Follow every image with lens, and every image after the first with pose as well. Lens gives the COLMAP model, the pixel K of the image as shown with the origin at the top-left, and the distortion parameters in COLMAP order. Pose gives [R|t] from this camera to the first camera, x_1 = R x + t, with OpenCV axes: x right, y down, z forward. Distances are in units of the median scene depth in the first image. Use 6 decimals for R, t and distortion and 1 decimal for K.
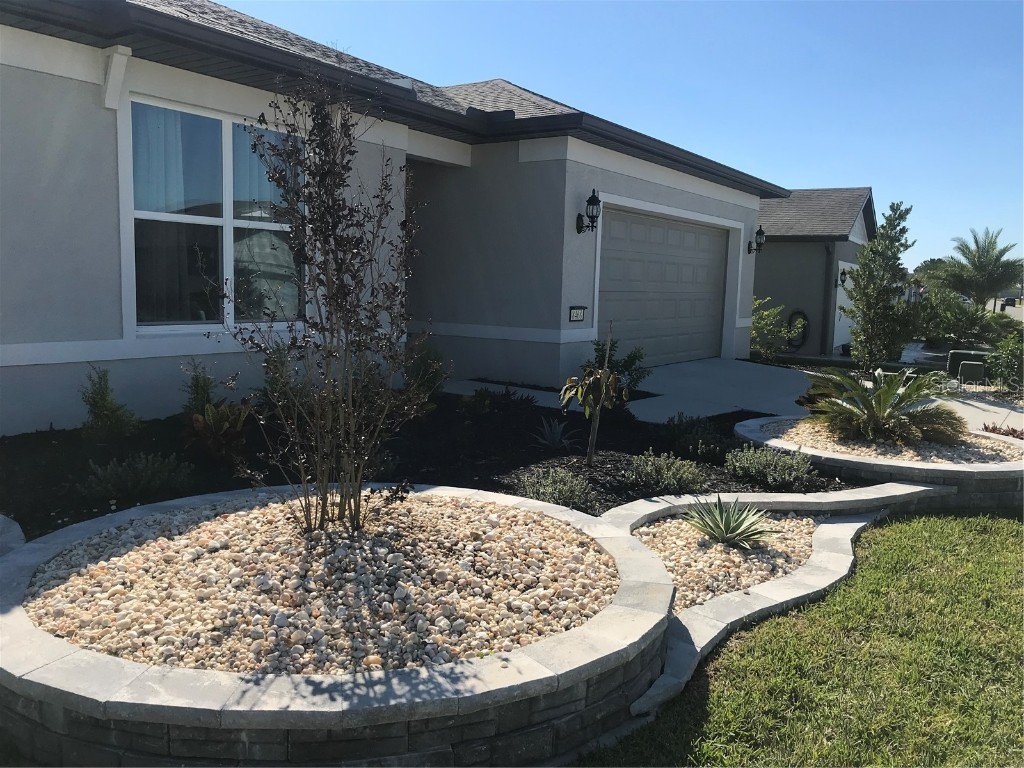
lens RADIAL K [[860.9, 0, 508.9], [0, 860.9, 384.9], [0, 0, 1]] dist [0.000627, -0.014939]
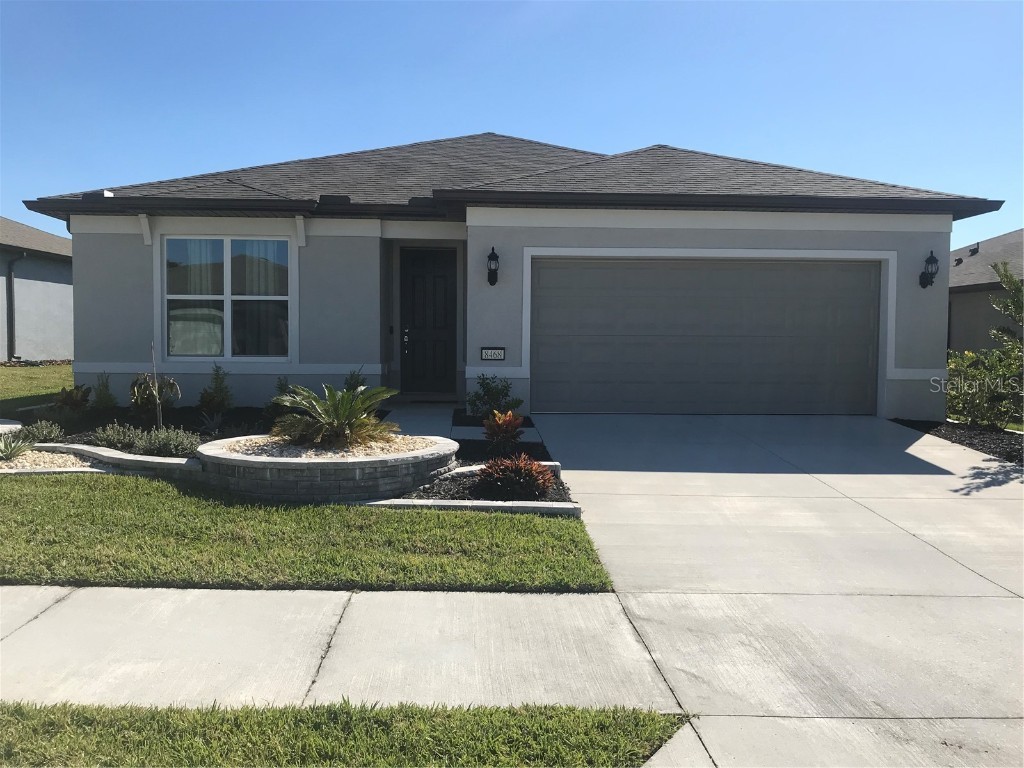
lens RADIAL K [[860.9, 0, 508.9], [0, 860.9, 384.9], [0, 0, 1]] dist [0.000627, -0.014939]
pose [[0.601396, 0.028628, -0.798438, 1.056523], [-0.080754, 0.996418, -0.025098, -0.012243], [0.794860, 0.079570, 0.601553, 0.322569]]
